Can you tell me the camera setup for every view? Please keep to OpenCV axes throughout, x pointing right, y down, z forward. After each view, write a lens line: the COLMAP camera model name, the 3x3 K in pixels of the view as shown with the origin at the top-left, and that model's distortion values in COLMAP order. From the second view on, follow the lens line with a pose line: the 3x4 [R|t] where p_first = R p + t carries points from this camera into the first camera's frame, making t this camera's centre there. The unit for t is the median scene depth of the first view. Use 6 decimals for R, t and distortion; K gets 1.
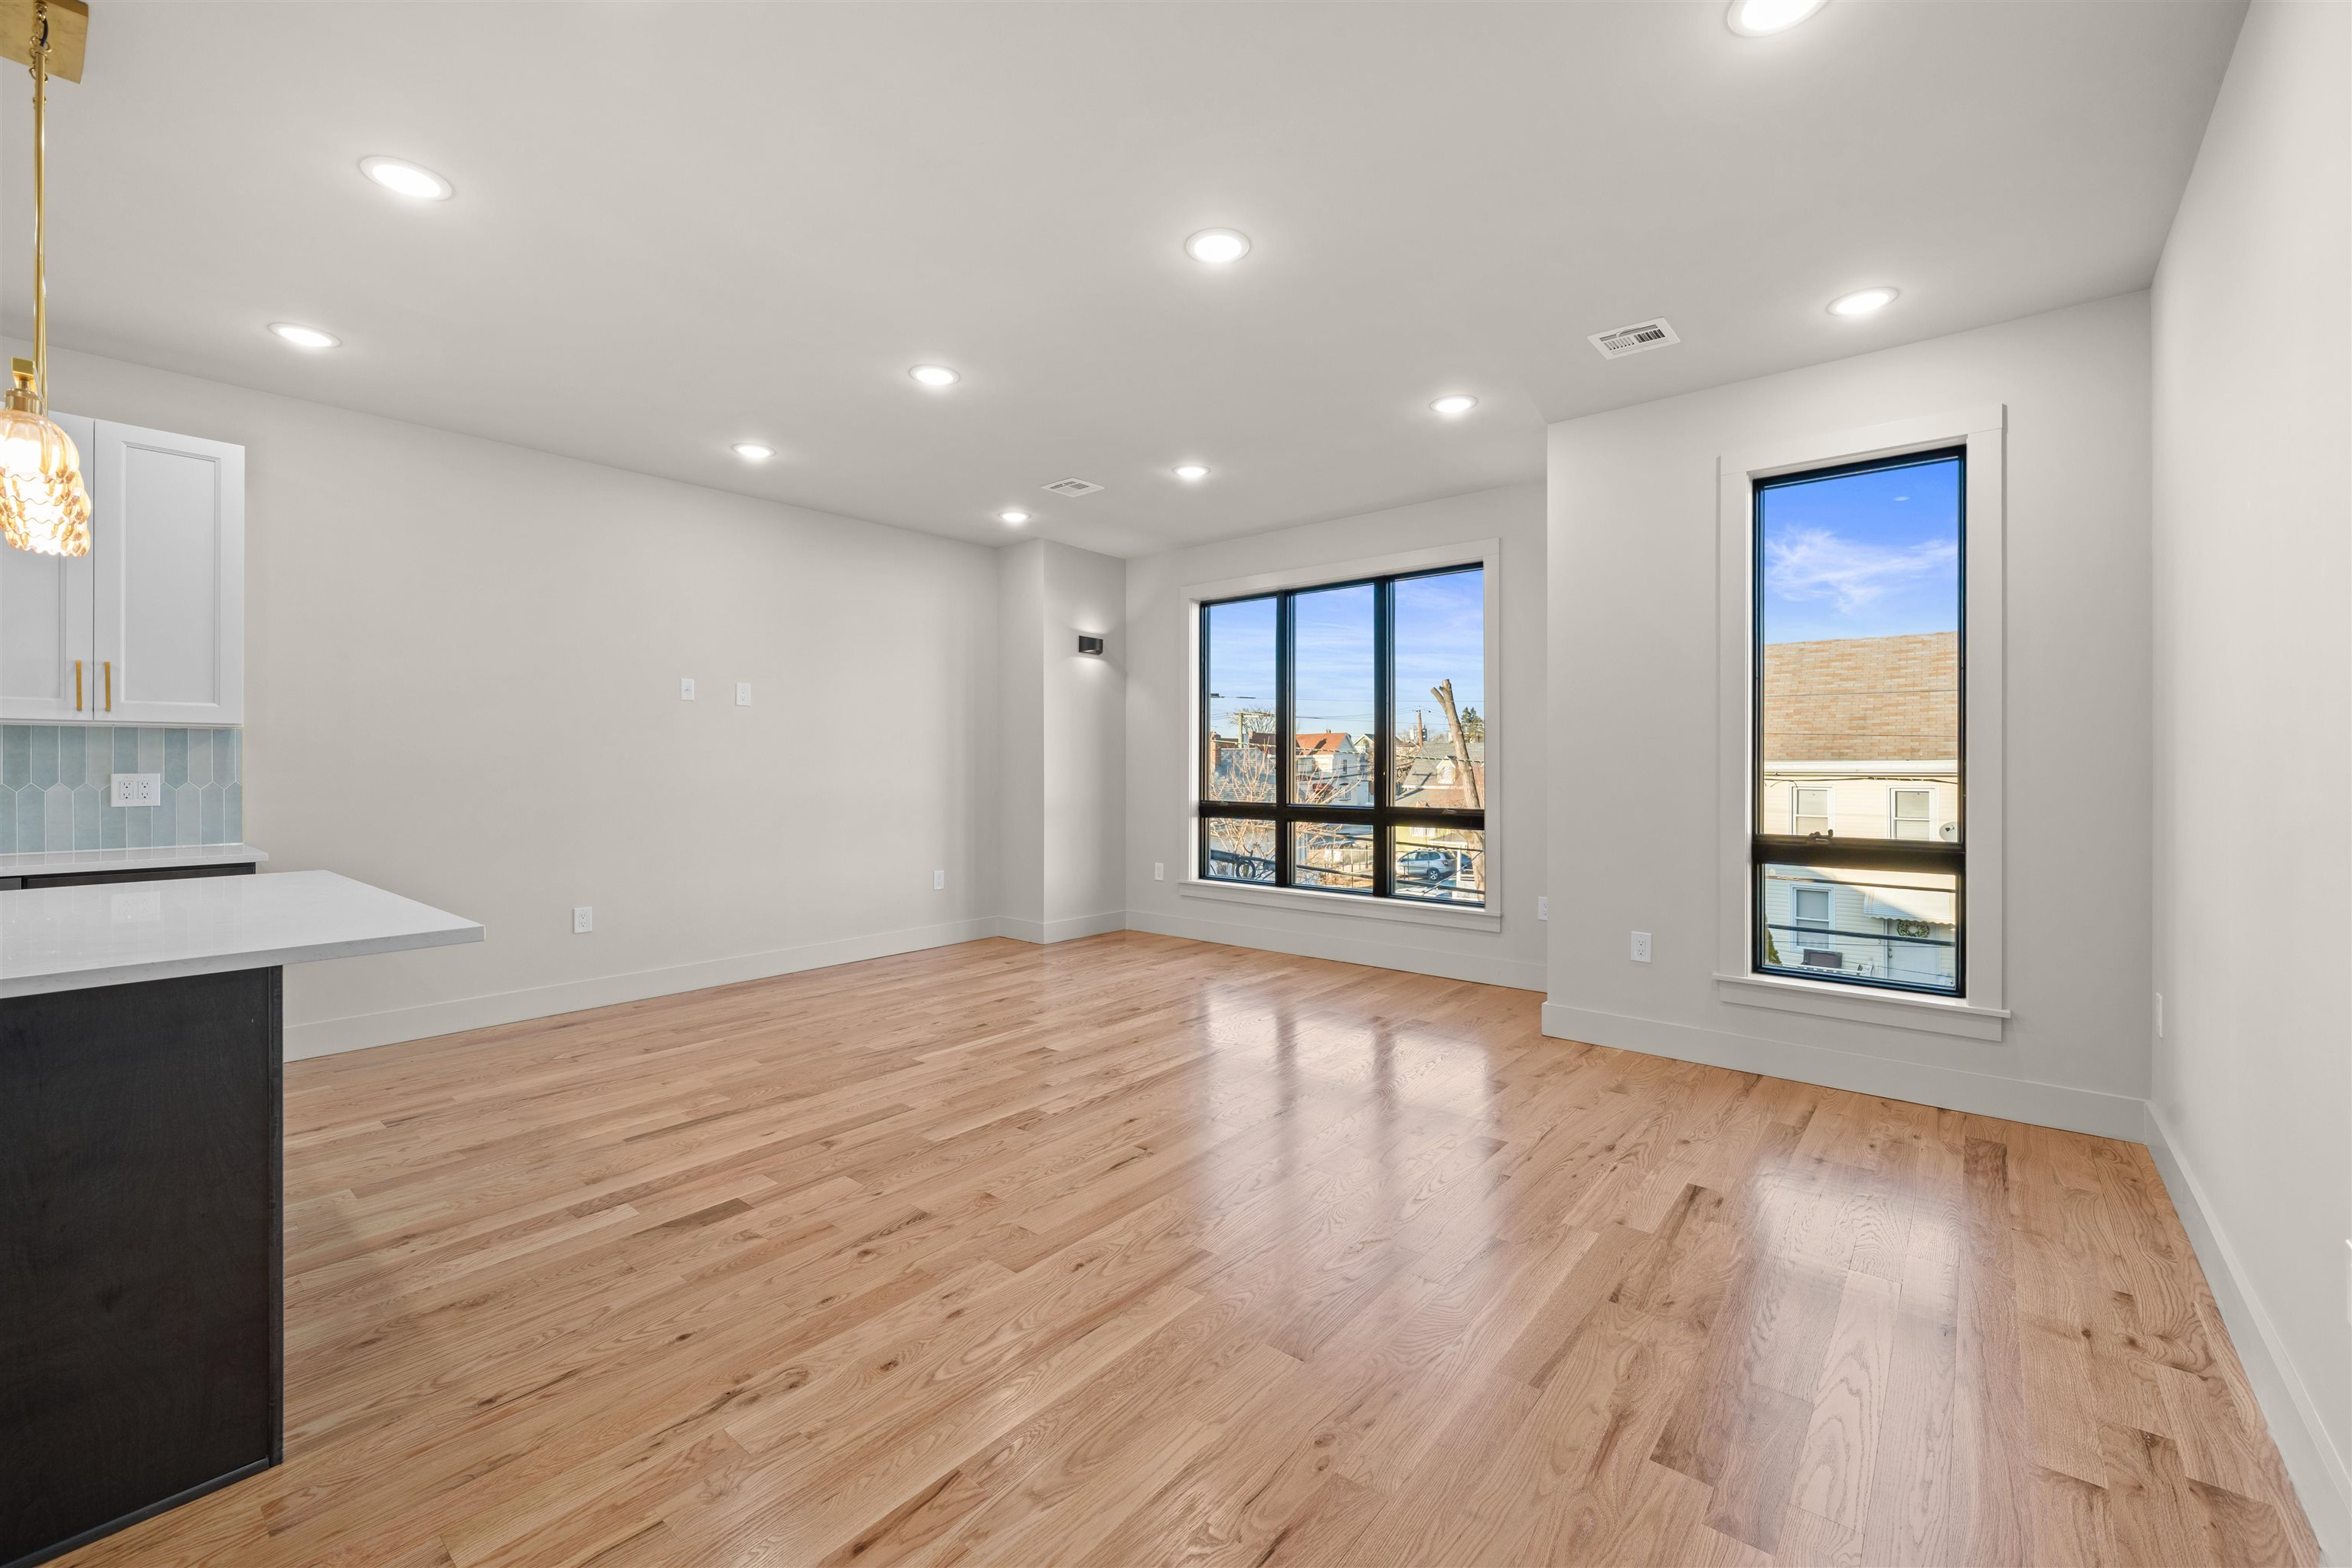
lens RADIAL K [[964.3, 0, 1180.5], [0, 964.3, 762.0], [0, 0, 1]] dist [-0.000694, -0.000041]
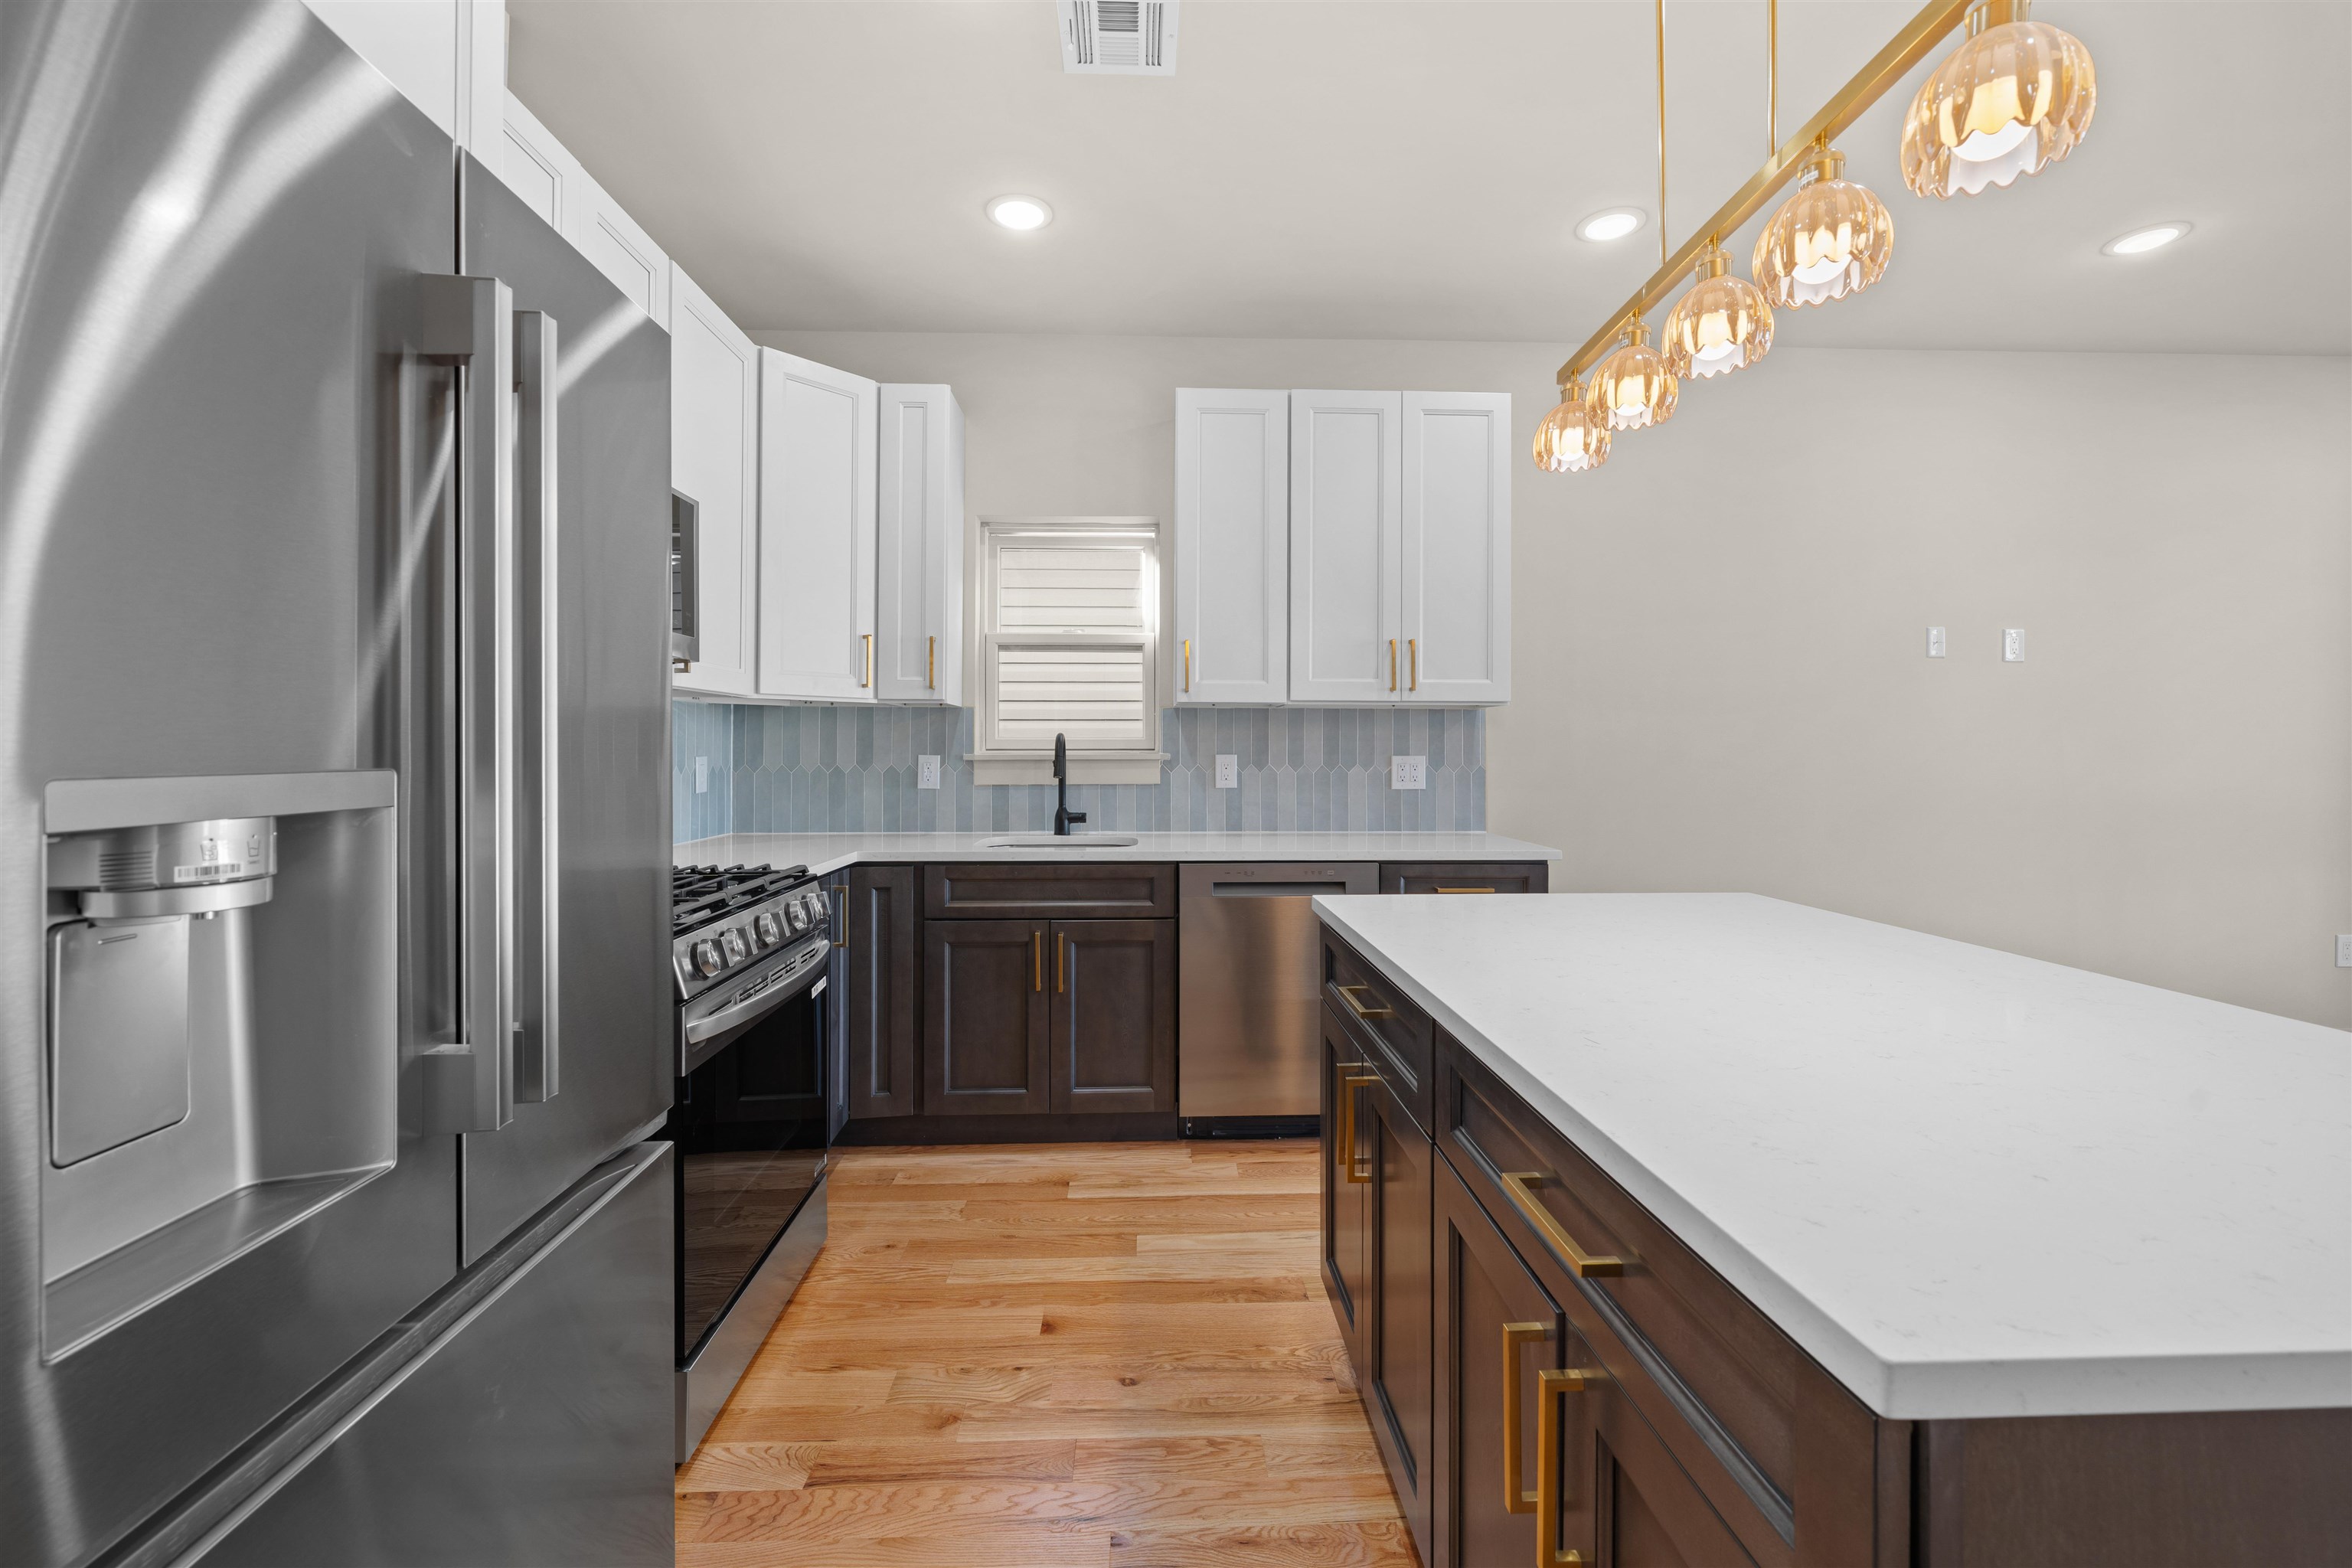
lens RADIAL K [[968.2, 0, 1177.4], [0, 968.2, 743.4], [0, 0, 1]] dist [0.000514, -0.000142]
pose [[0.671953, -0.001780, -0.740592, -0.508523], [-0.001788, 0.999990, -0.004025, 0.003551], [0.740592, 0.004029, 0.671943, 0.162149]]
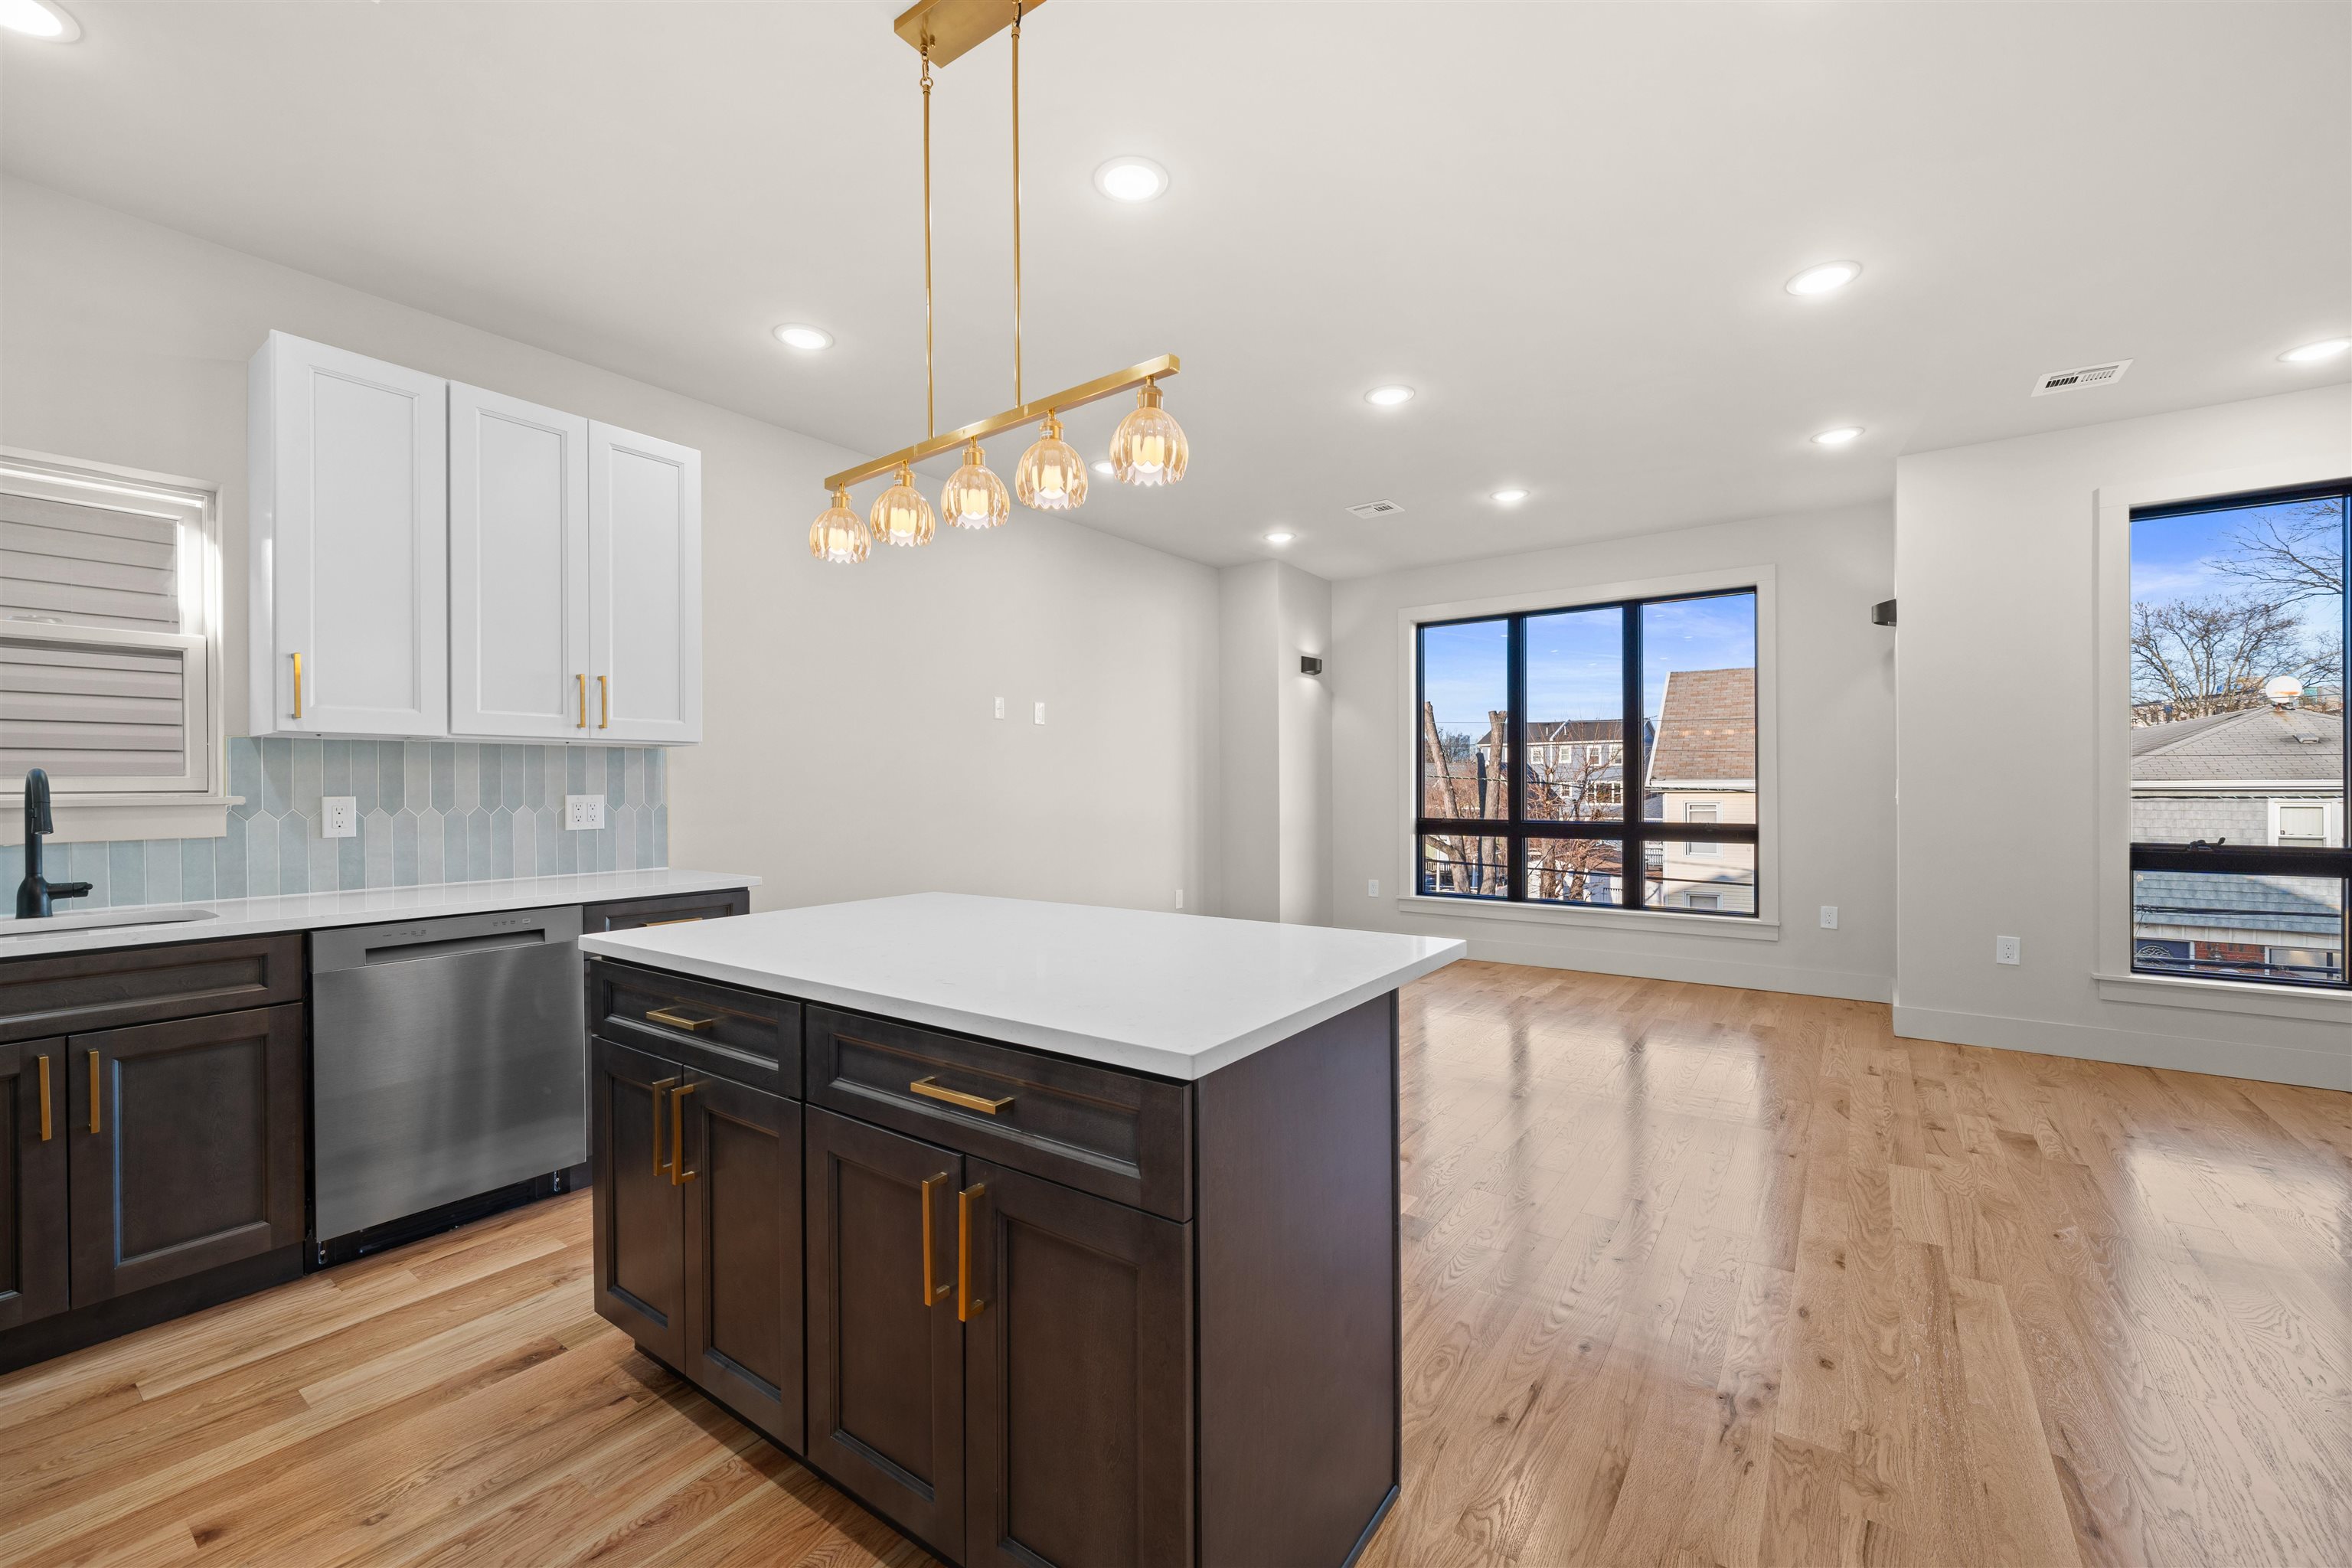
lens RADIAL K [[951.4, 0, 1176.0], [0, 951.4, 784.0], [0, 0, 1]] dist [0.000259, -0.000120]
pose [[0.997193, -0.005033, 0.074704, -0.570770], [0.004968, 0.999987, 0.001061, 0.003180], [-0.074709, -0.000687, 0.997205, 0.024527]]
